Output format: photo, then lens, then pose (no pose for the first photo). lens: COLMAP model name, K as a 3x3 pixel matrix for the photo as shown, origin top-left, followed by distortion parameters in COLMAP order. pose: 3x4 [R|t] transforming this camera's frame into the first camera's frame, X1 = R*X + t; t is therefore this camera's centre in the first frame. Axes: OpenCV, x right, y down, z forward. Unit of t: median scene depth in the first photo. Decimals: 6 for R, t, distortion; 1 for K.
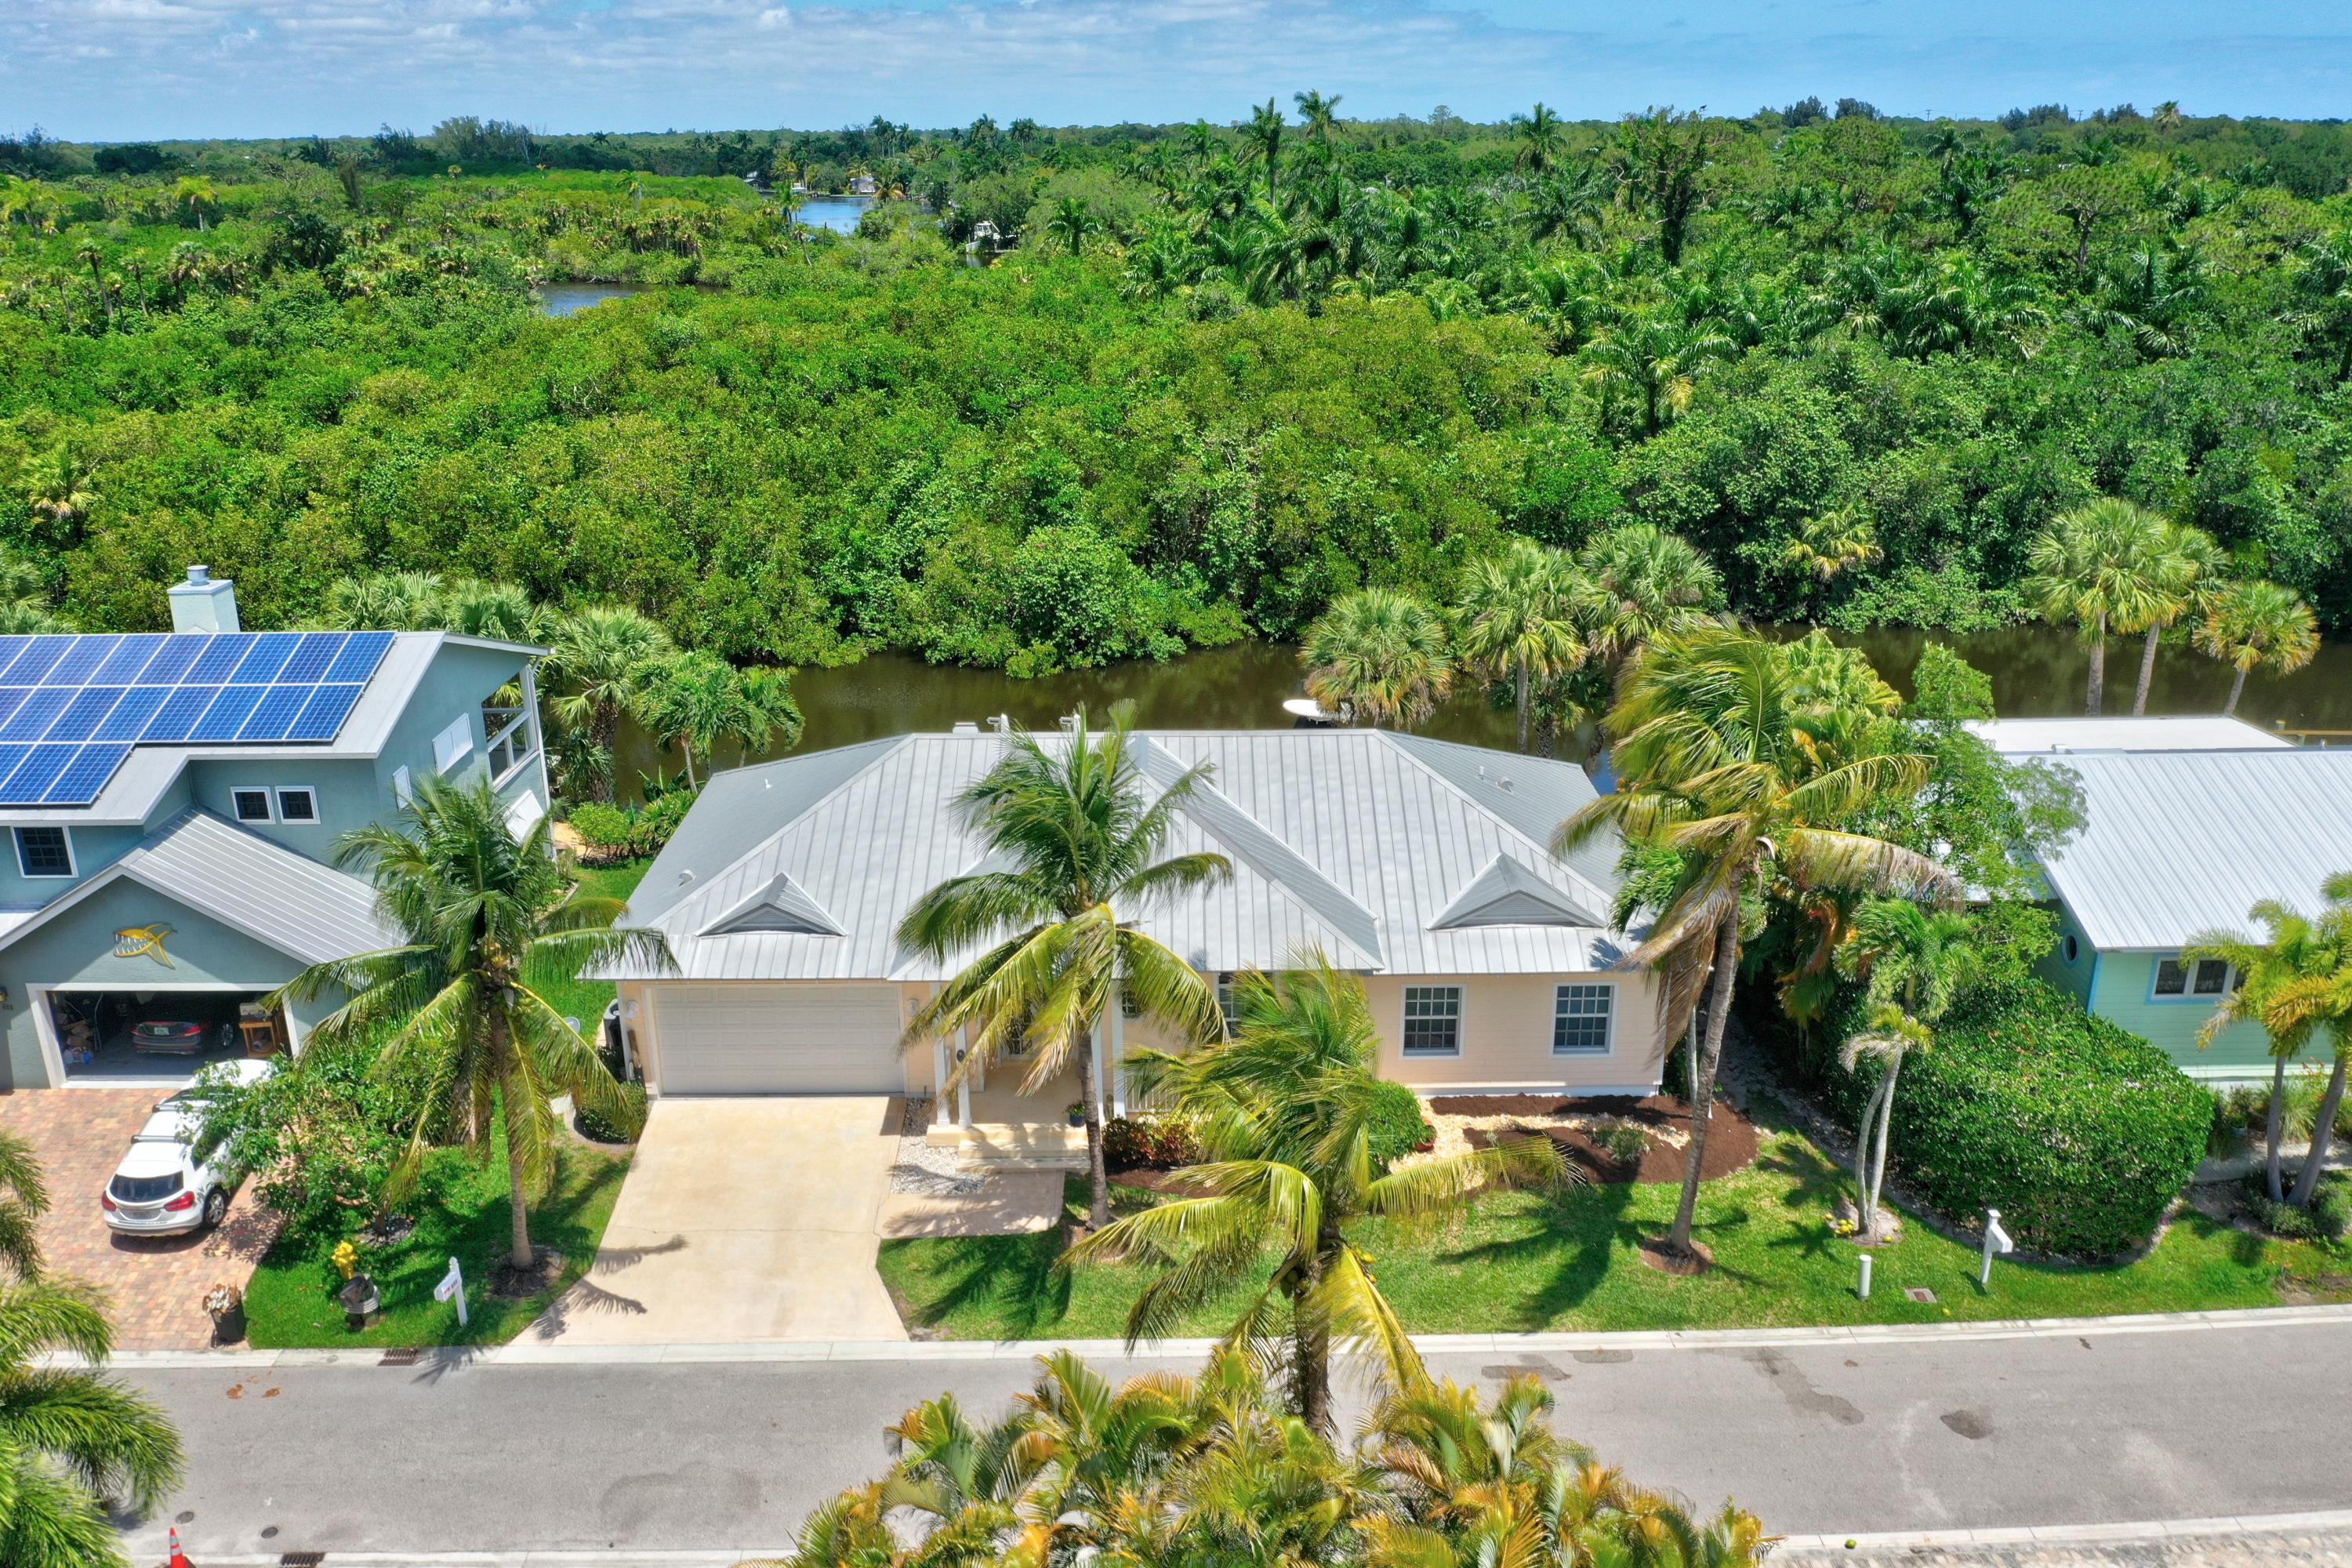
lens RADIAL K [[1820.2, 0, 1176.0], [0, 1820.2, 784.0], [0, 0, 1]] dist [-0.029548, -0.002838]
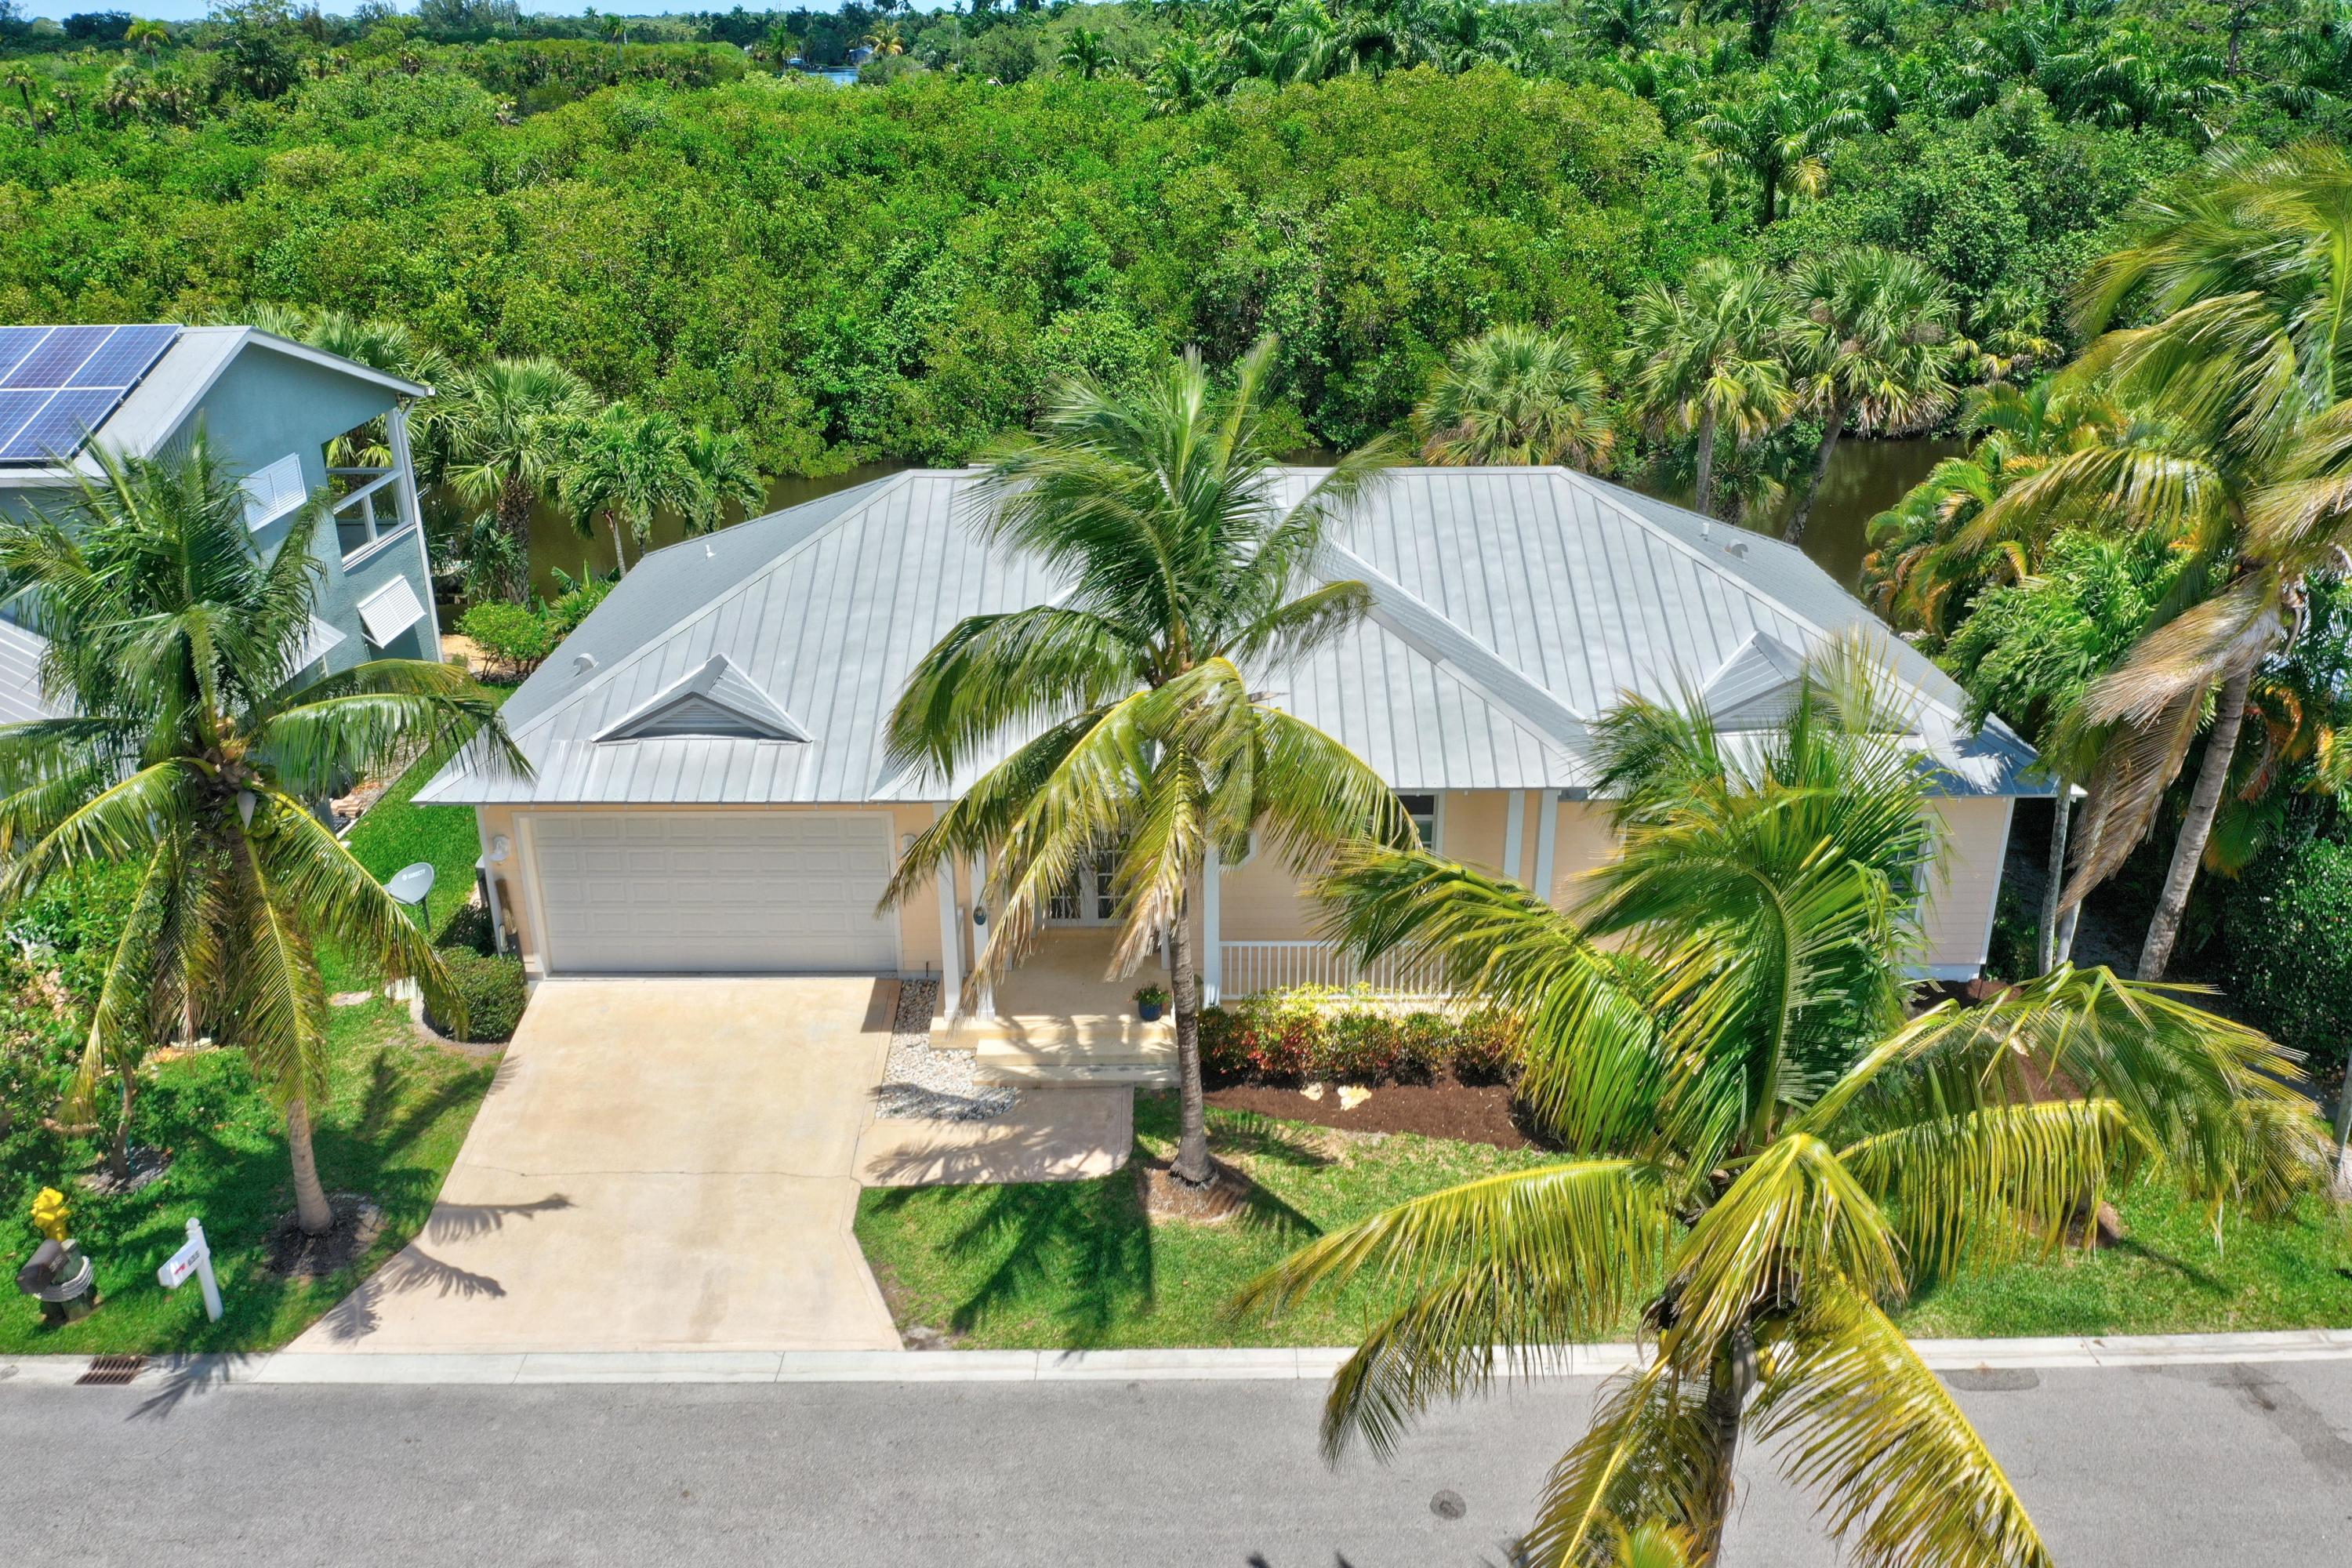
lens RADIAL K [[1820.2, 0, 1176.0], [0, 1820.2, 784.0], [0, 0, 1]] dist [-0.029548, -0.002838]
pose [[0.999990, 0.004043, -0.001772, -0.029540], [-0.003941, 0.998519, 0.054254, 0.042409], [0.001988, -0.054247, 0.998526, 0.218019]]
